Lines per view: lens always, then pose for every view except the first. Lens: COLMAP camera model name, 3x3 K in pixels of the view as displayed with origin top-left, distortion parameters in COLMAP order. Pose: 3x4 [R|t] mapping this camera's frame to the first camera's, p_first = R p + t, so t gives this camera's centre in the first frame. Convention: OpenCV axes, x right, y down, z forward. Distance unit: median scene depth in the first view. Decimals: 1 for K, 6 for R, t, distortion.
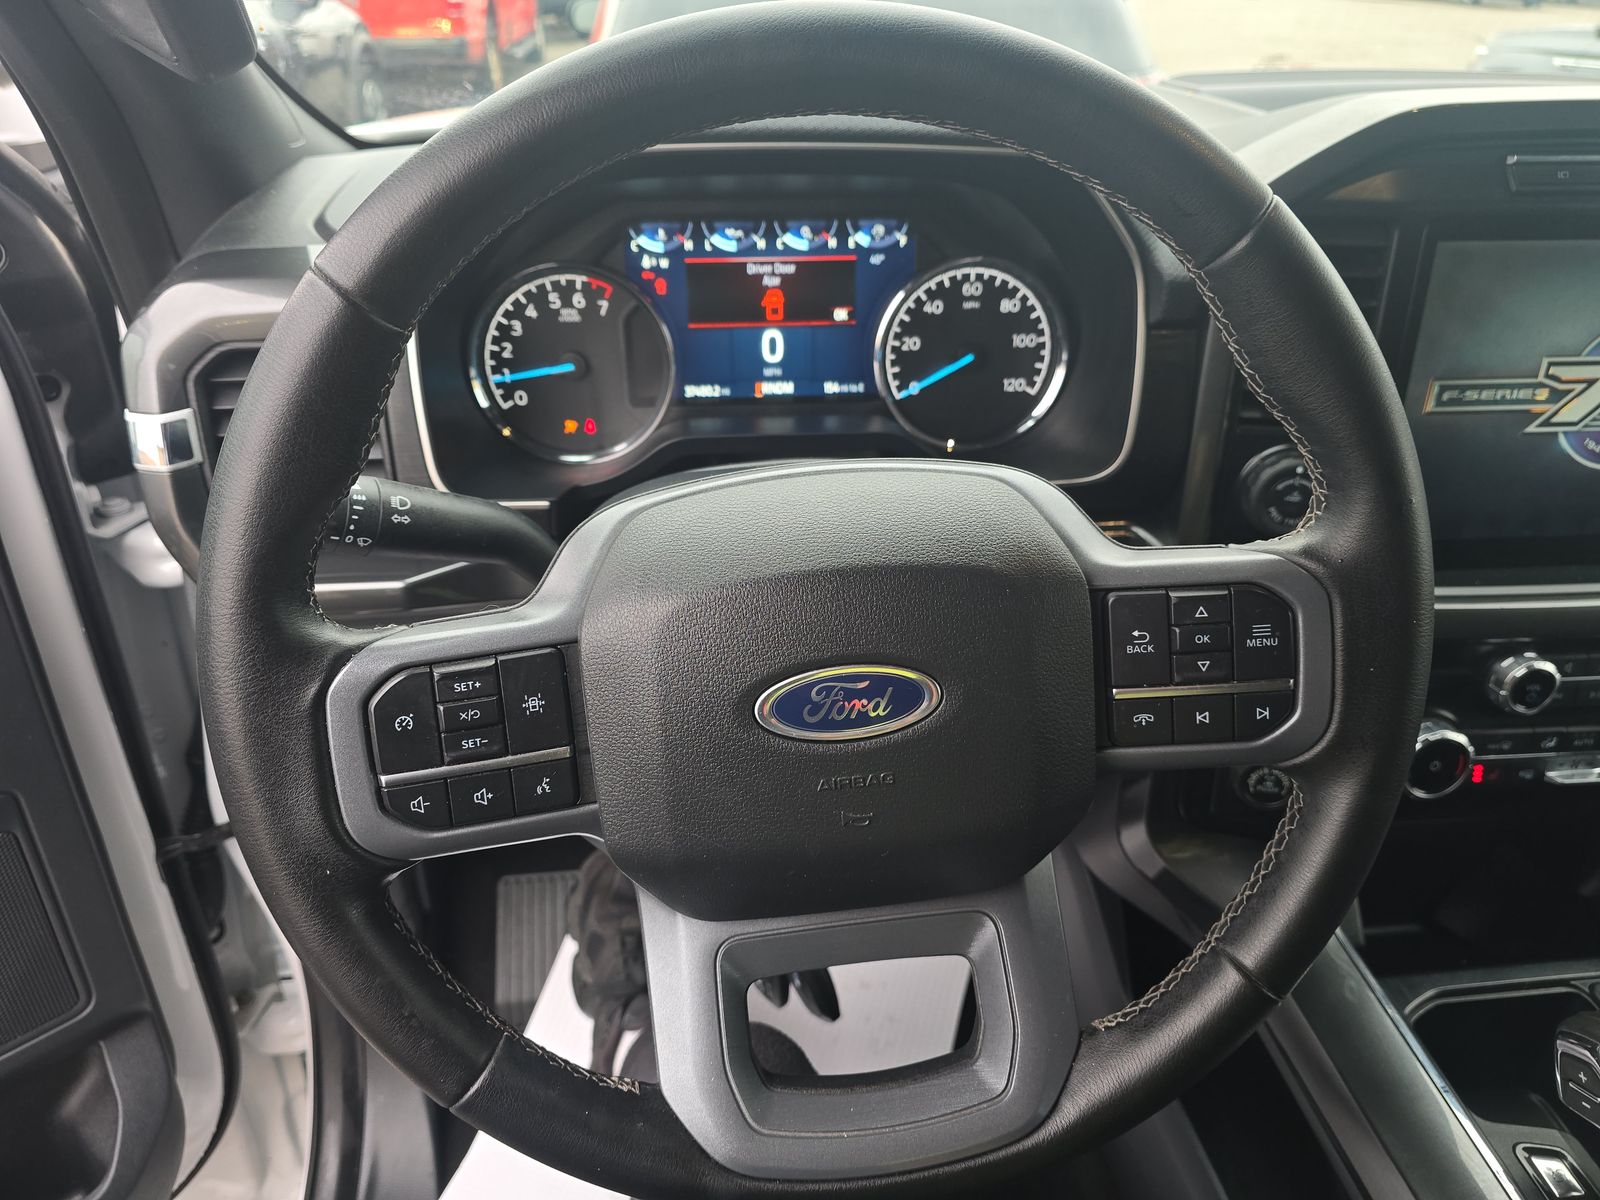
lens RADIAL K [[1061.7, 0, 788.3], [0, 1061.7, 610.6], [0, 0, 1]] dist [0.016351, 0.005098]
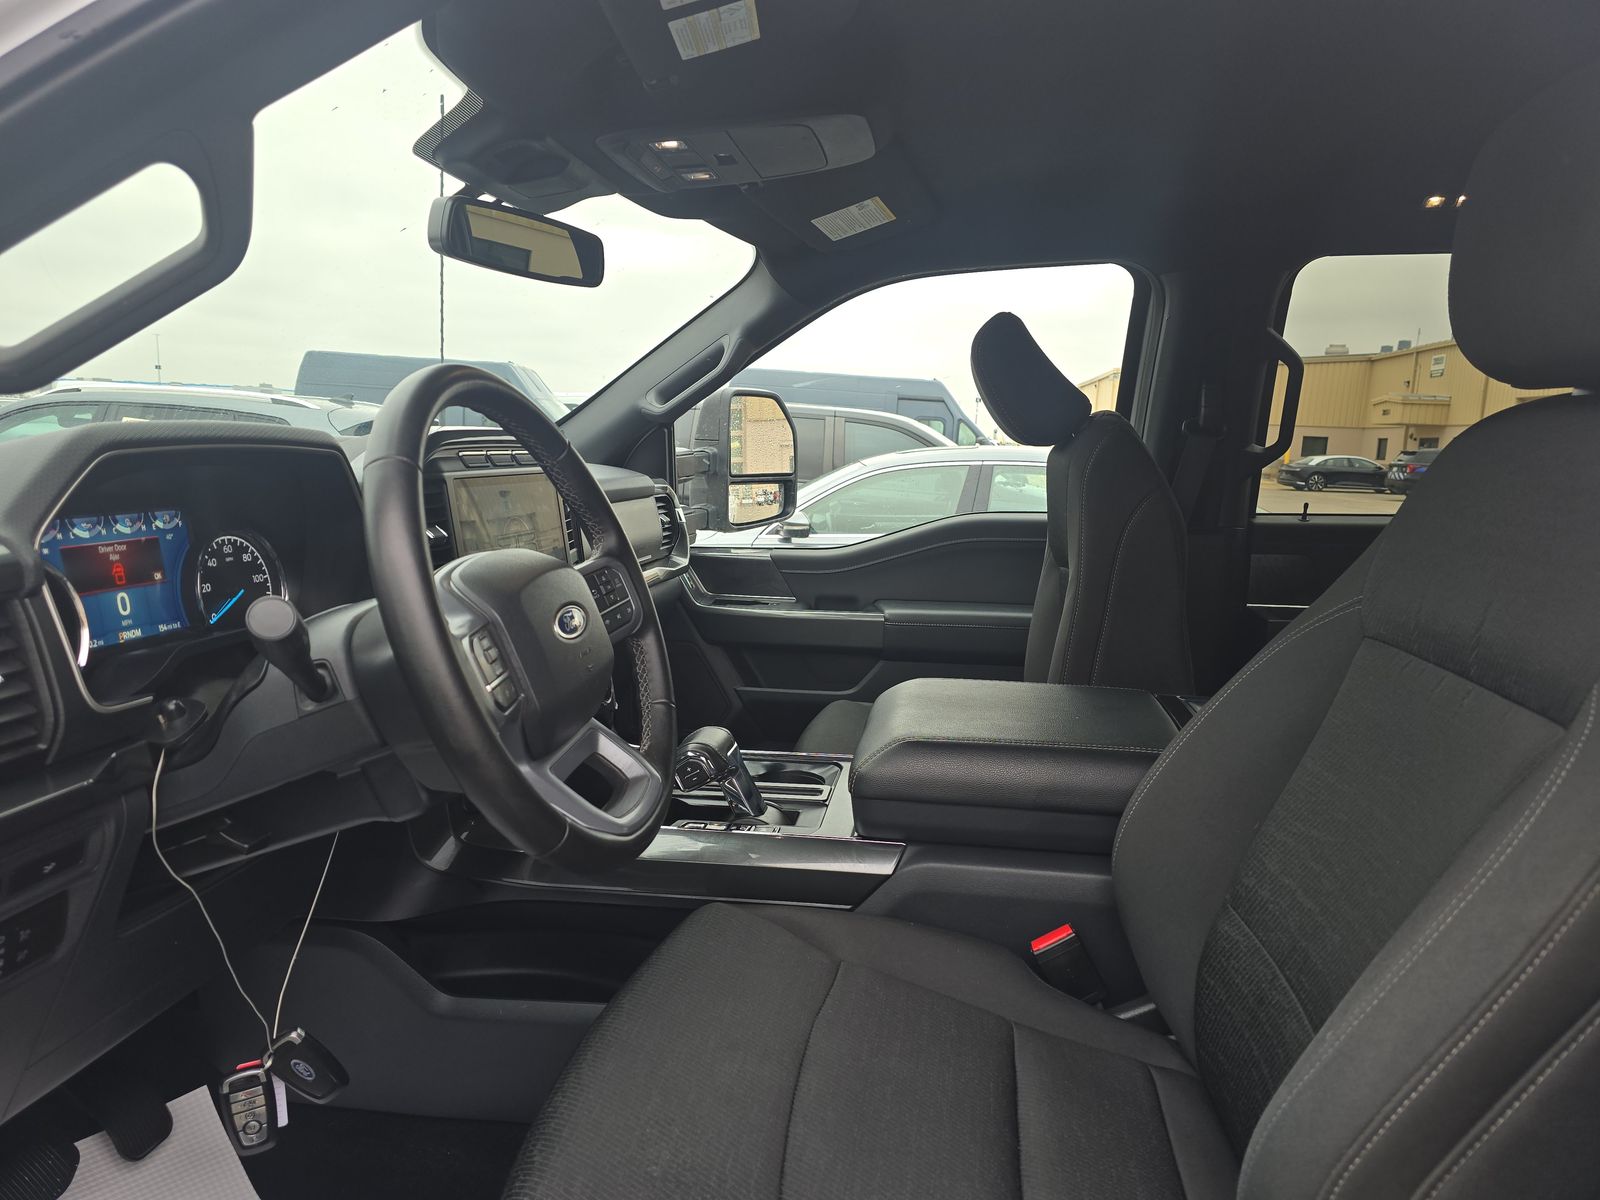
lens RADIAL K [[1061.7, 0, 804.6], [0, 1061.7, 599.7], [0, 0, 1]] dist [0.016351, 0.005098]
pose [[0.238788, -0.142869, 0.960504, -1.119864], [0.469870, 0.882617, 0.014471, 0.129555], [-0.849825, 0.447857, 0.277888, -0.097211]]
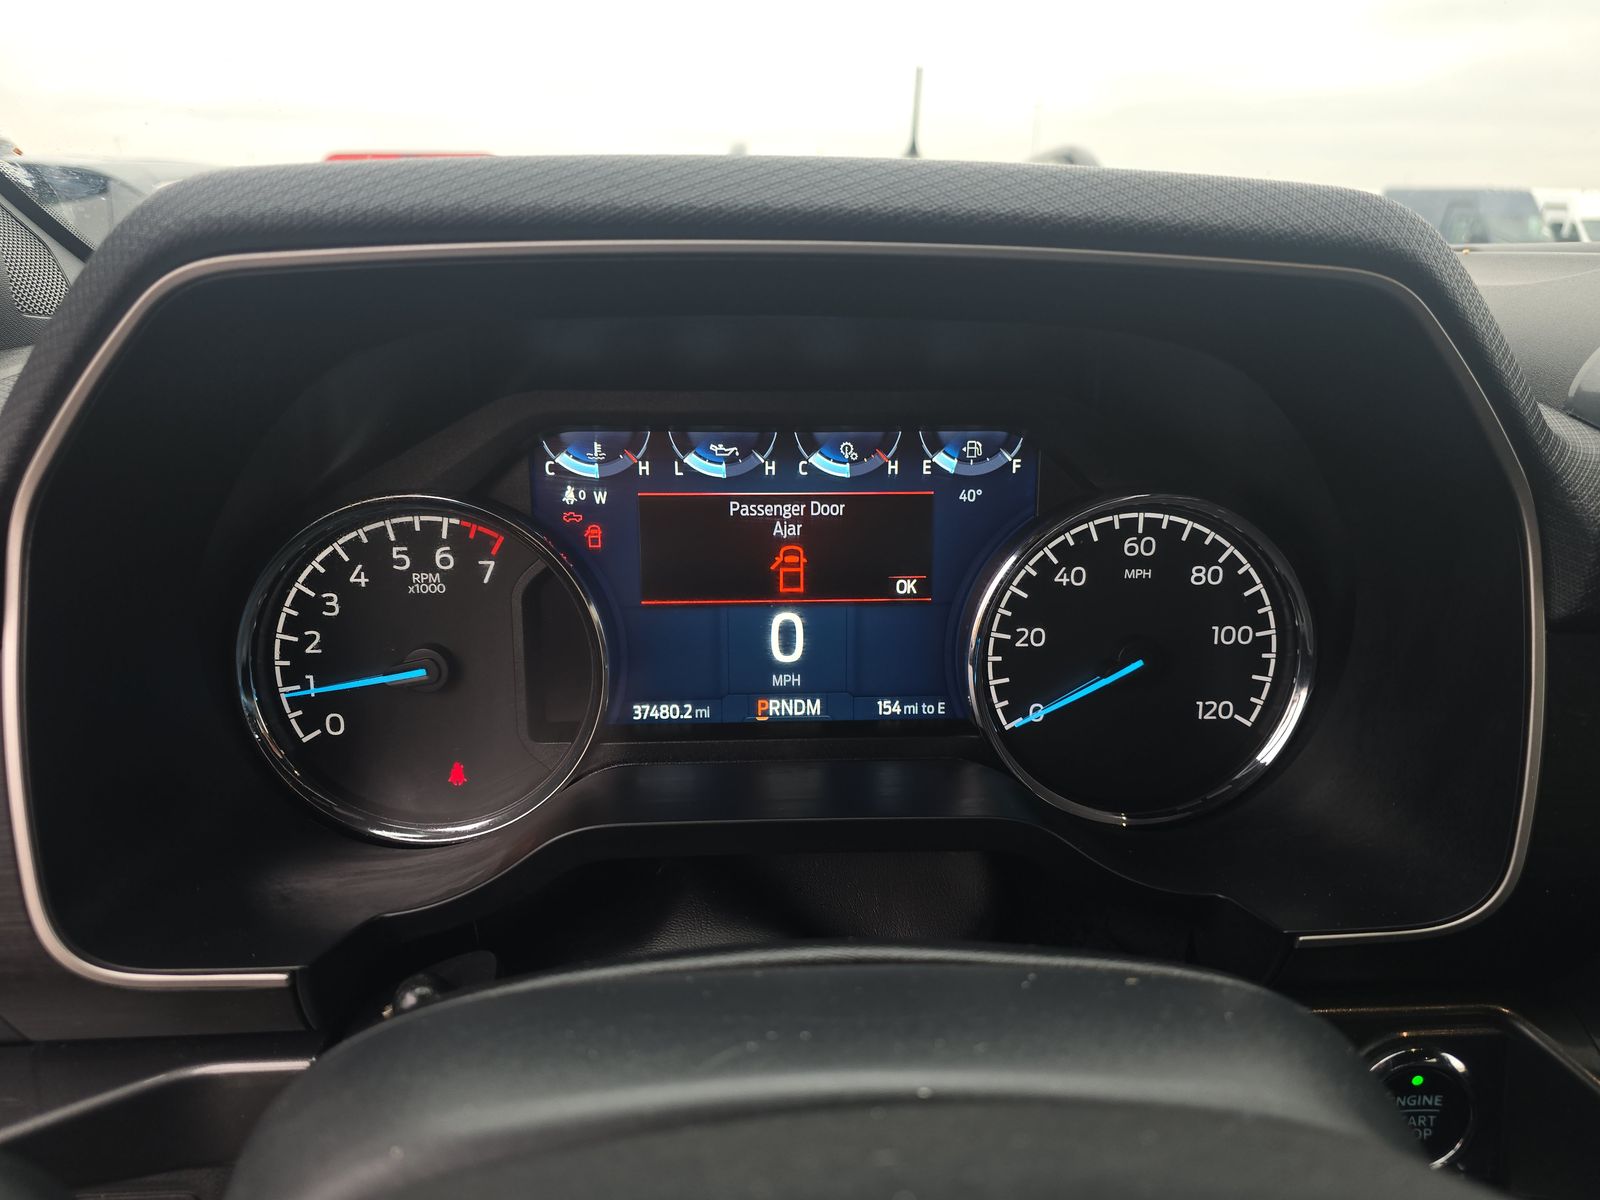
lens RADIAL K [[1061.7, 0, 763.4], [0, 1061.7, 613.3], [0, 0, 1]] dist [0.016351, 0.005098]
pose [[0.998682, 0.014774, -0.049149, 0.000492], [-0.025259, 0.975147, -0.220113, -0.138244], [0.044676, 0.221064, 0.974235, 0.447975]]
